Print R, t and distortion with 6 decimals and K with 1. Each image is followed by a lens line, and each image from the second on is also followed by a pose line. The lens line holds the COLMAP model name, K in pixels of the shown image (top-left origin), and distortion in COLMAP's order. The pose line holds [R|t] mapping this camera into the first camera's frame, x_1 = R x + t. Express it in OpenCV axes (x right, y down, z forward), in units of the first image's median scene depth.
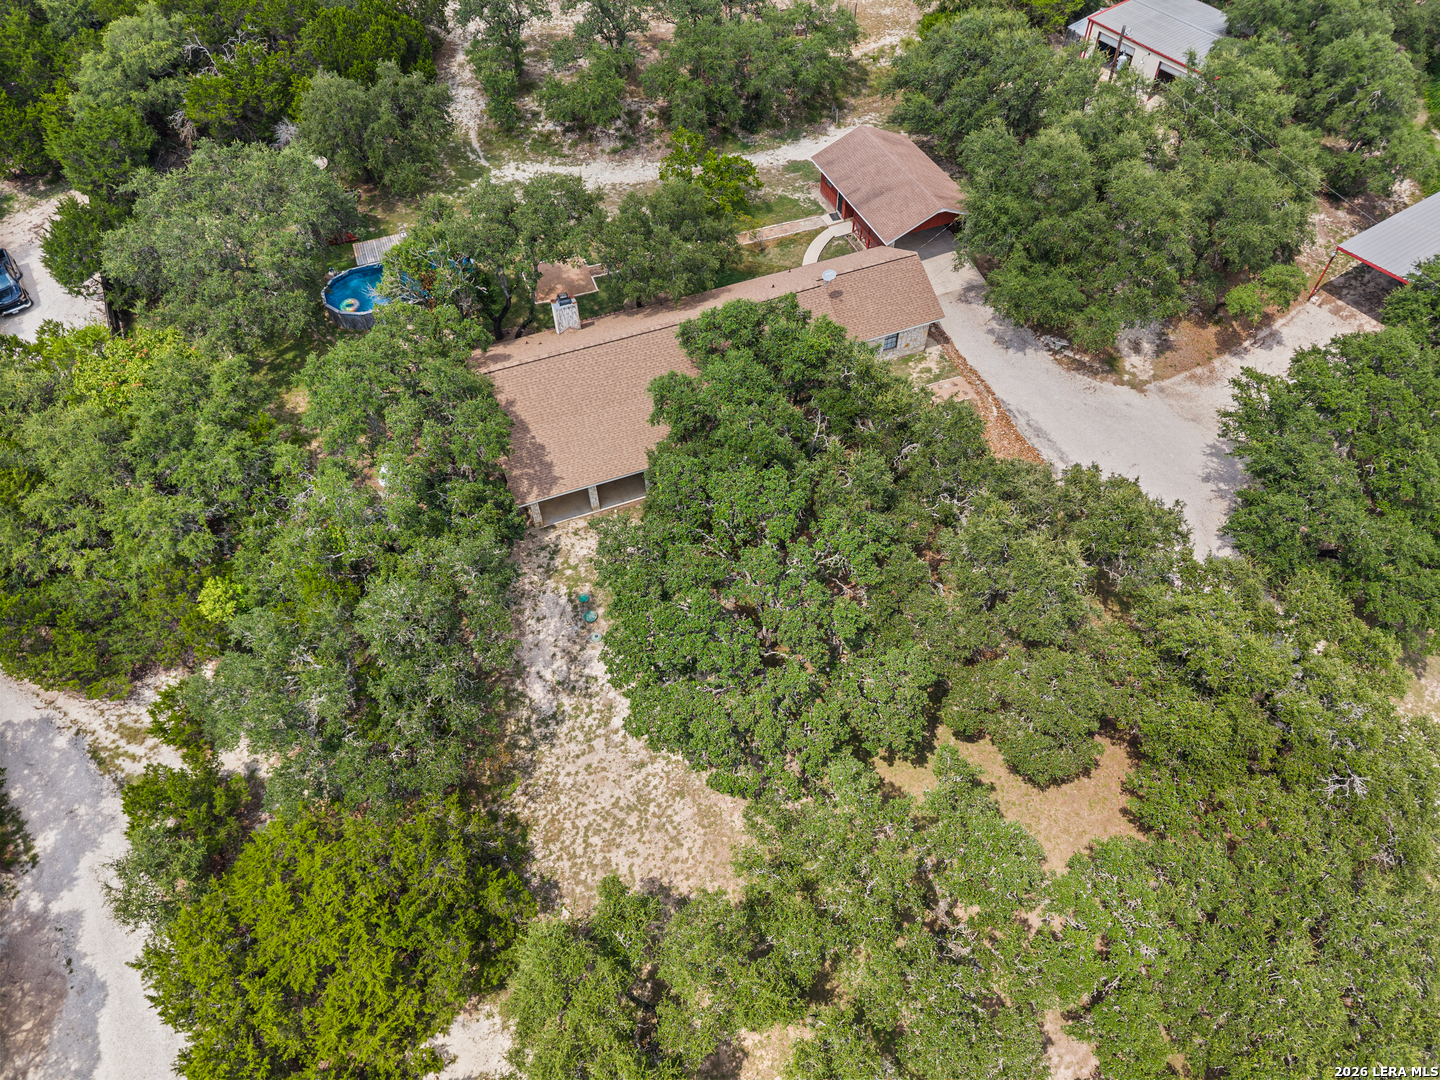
lens RADIAL K [[1017.0, 0, 721.3], [0, 1017.0, 541.7], [0, 0, 1]] dist [0.000946, -0.001153]
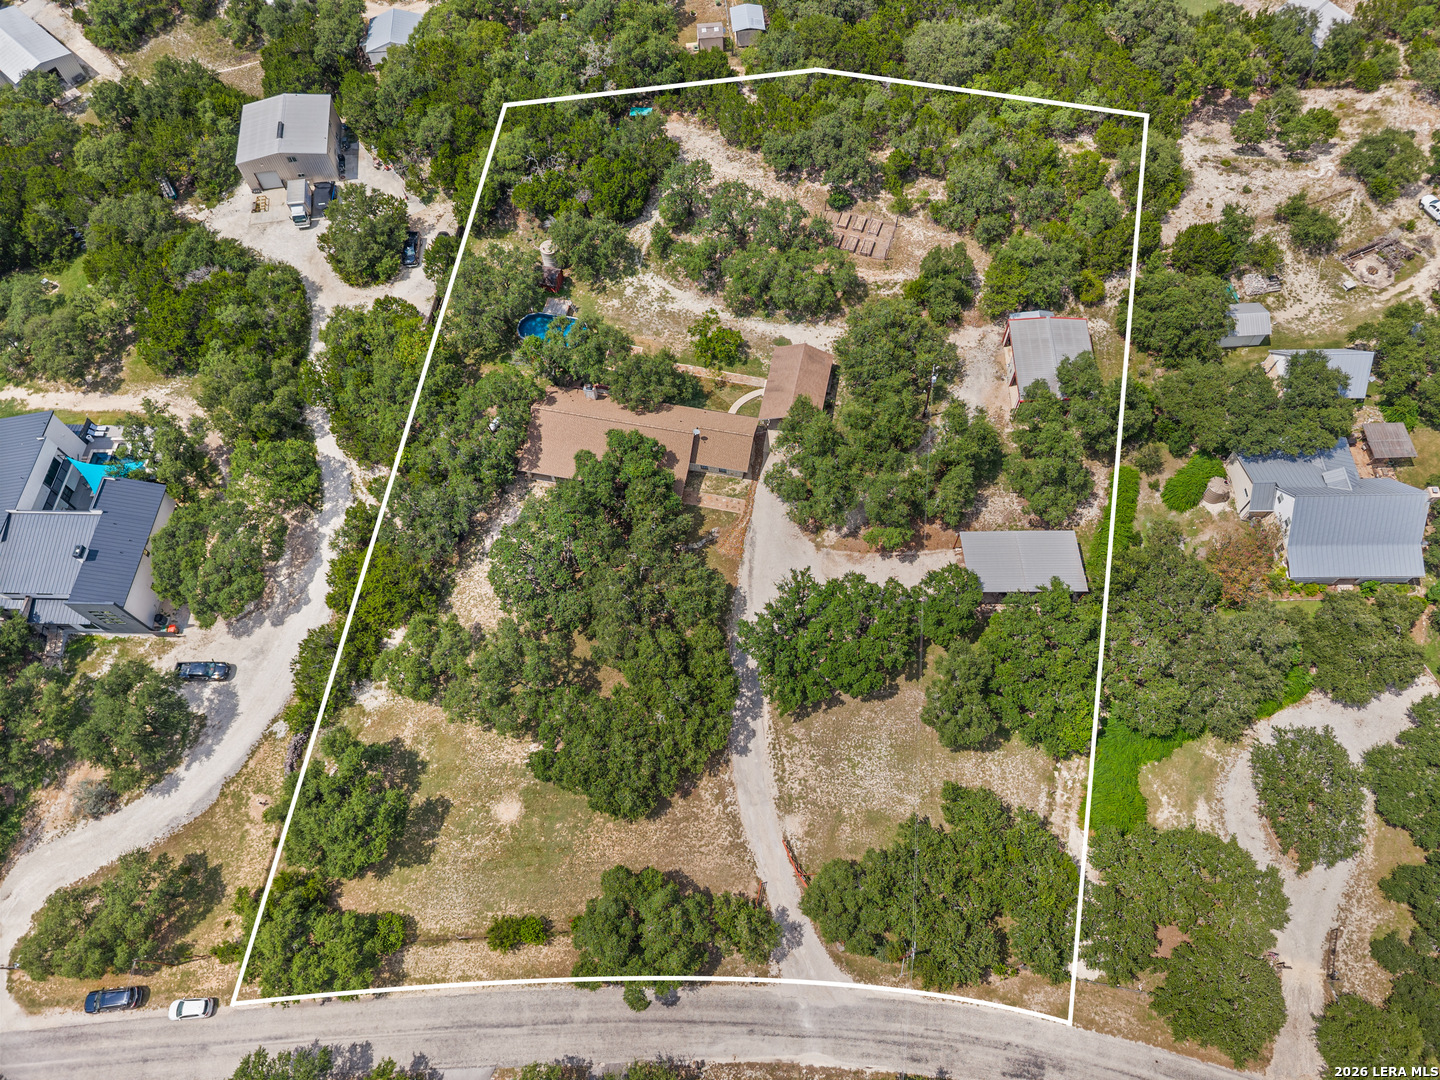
lens RADIAL K [[1017.0, 0, 720.9], [0, 1017.0, 539.2], [0, 0, 1]] dist [0.000946, -0.001153]
pose [[0.834597, 0.487939, -0.255663, 1.019243], [-0.419188, 0.863670, 0.279920, -0.872086], [0.357393, -0.126449, 0.925355, -1.242947]]
